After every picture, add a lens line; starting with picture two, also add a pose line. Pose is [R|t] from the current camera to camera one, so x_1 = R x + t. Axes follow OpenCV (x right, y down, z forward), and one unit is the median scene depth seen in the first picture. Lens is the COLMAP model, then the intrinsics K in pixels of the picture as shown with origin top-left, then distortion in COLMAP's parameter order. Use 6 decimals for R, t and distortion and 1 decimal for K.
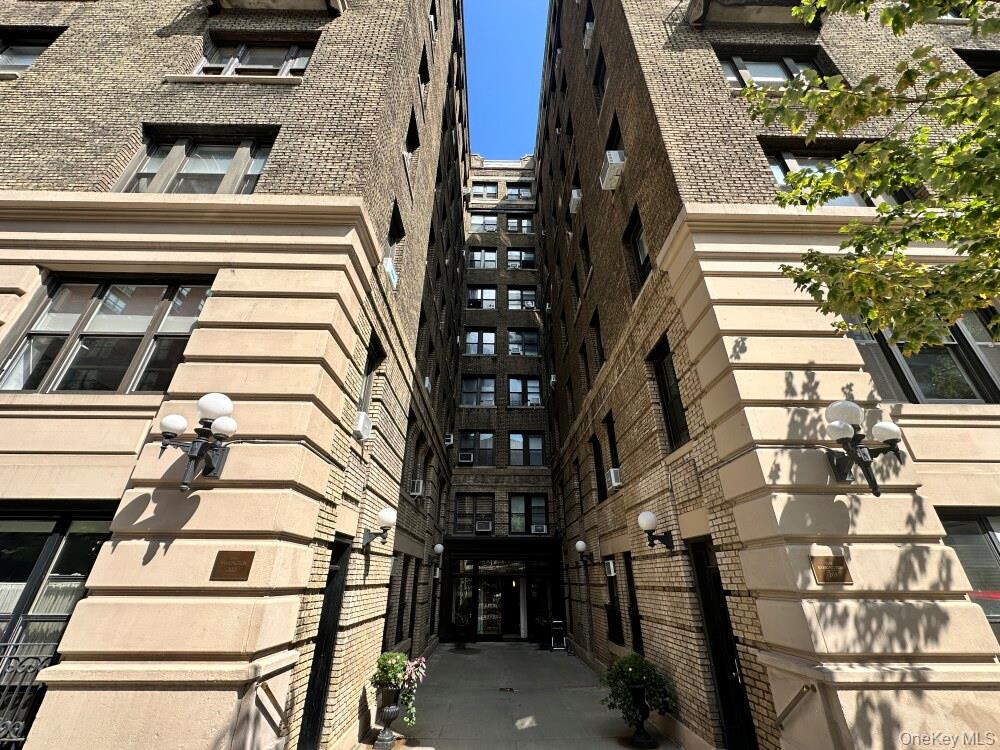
lens RADIAL K [[396.9, 0, 500.8], [0, 396.9, 375.7], [0, 0, 1]] dist [-0.003353, 0.000307]
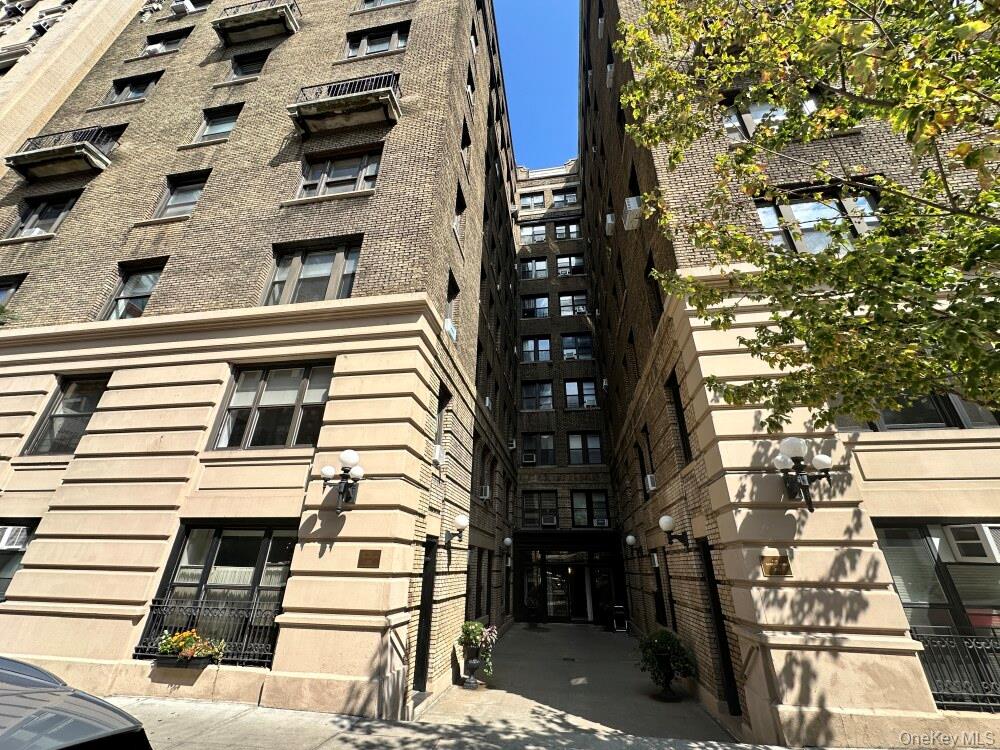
lens RADIAL K [[396.9, 0, 500.8], [0, 396.9, 375.7], [0, 0, 1]] dist [-0.003353, 0.000307]
pose [[0.983977, -0.066257, -0.165528, 0.105660], [0.070338, 0.997344, 0.018908, -0.160816], [0.163836, -0.030248, 0.986024, -0.302311]]
